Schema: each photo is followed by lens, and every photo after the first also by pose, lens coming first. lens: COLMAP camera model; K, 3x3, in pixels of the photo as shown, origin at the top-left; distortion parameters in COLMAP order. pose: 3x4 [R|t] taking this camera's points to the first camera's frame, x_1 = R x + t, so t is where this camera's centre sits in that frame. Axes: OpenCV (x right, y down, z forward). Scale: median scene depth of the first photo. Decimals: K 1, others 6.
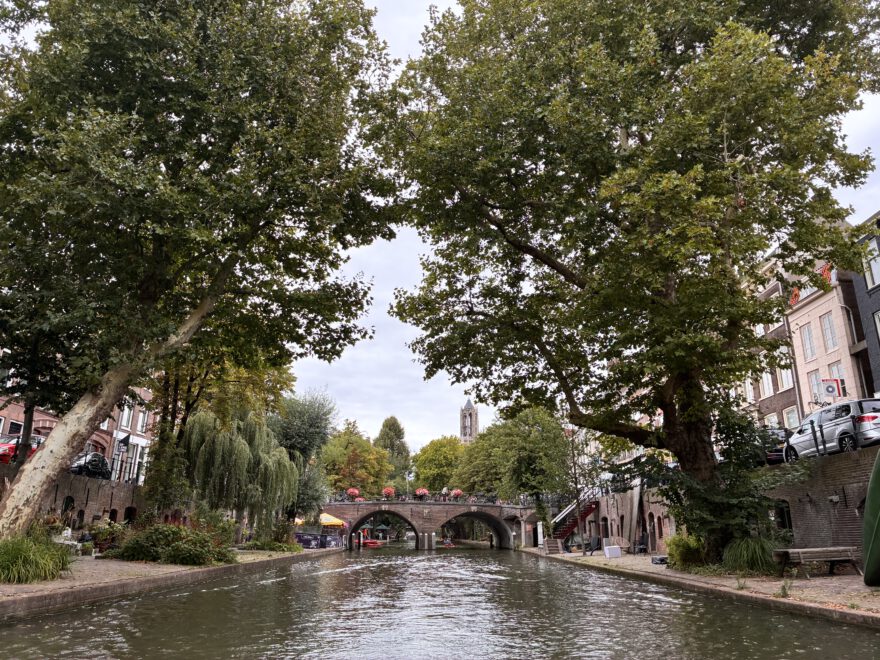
lens RADIAL K [[660.6, 0, 440.0], [0, 660.6, 330.0], [0, 0, 1]] dist [0.055417, -0.070657]
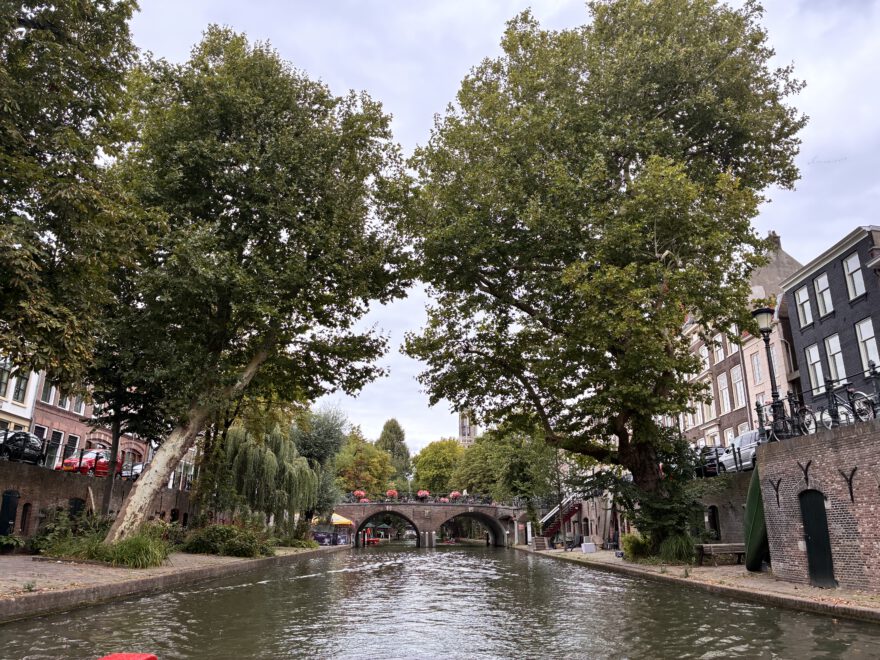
lens RADIAL K [[660.6, 0, 440.0], [0, 660.6, 330.0], [0, 0, 1]] dist [0.055417, -0.070657]
pose [[0.999997, 0.001676, 0.001682, -0.004810], [-0.001679, 0.999997, 0.001872, -0.061925], [-0.001679, -0.001875, 0.999997, -0.201701]]
